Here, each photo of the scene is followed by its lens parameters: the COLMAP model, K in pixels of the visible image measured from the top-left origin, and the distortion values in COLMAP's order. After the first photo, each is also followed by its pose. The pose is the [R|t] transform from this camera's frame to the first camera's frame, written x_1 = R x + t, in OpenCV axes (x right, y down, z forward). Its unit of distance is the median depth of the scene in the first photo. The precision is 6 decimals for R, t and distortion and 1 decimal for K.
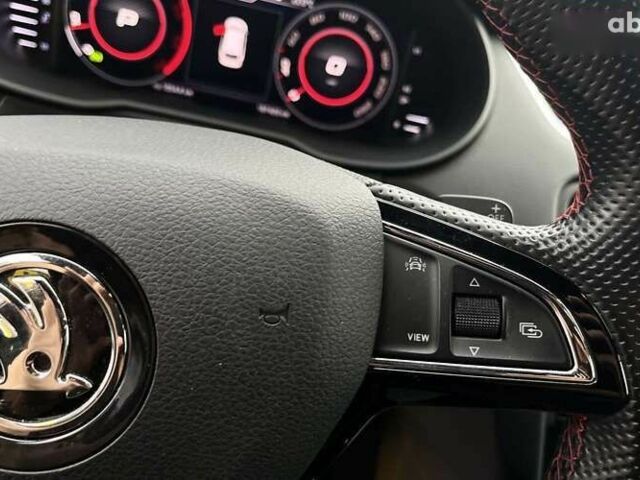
lens RADIAL K [[620.7, 0, 320.0], [0, 620.7, 240.0], [0, 0, 1]] dist [-0.001100, 0.002276]
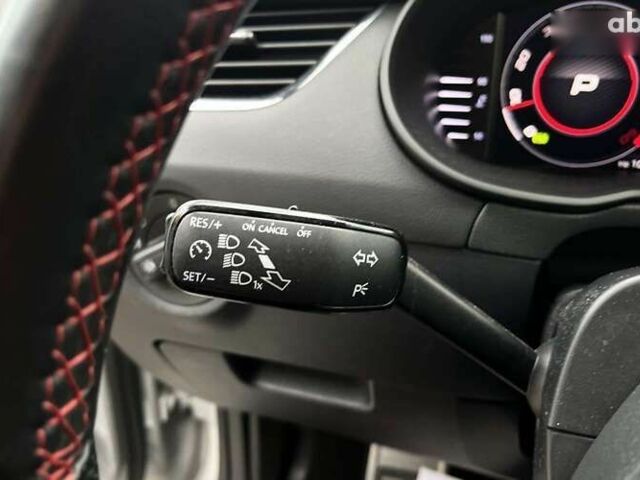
lens RADIAL K [[620.7, 0, 320.0], [0, 620.7, 240.0], [0, 0, 1]] dist [-0.001100, 0.002276]
pose [[0.915518, -0.085132, -0.393166, -0.319652], [0.056356, 0.994855, -0.084184, -0.115117], [0.398310, 0.054915, 0.915605, 0.165848]]
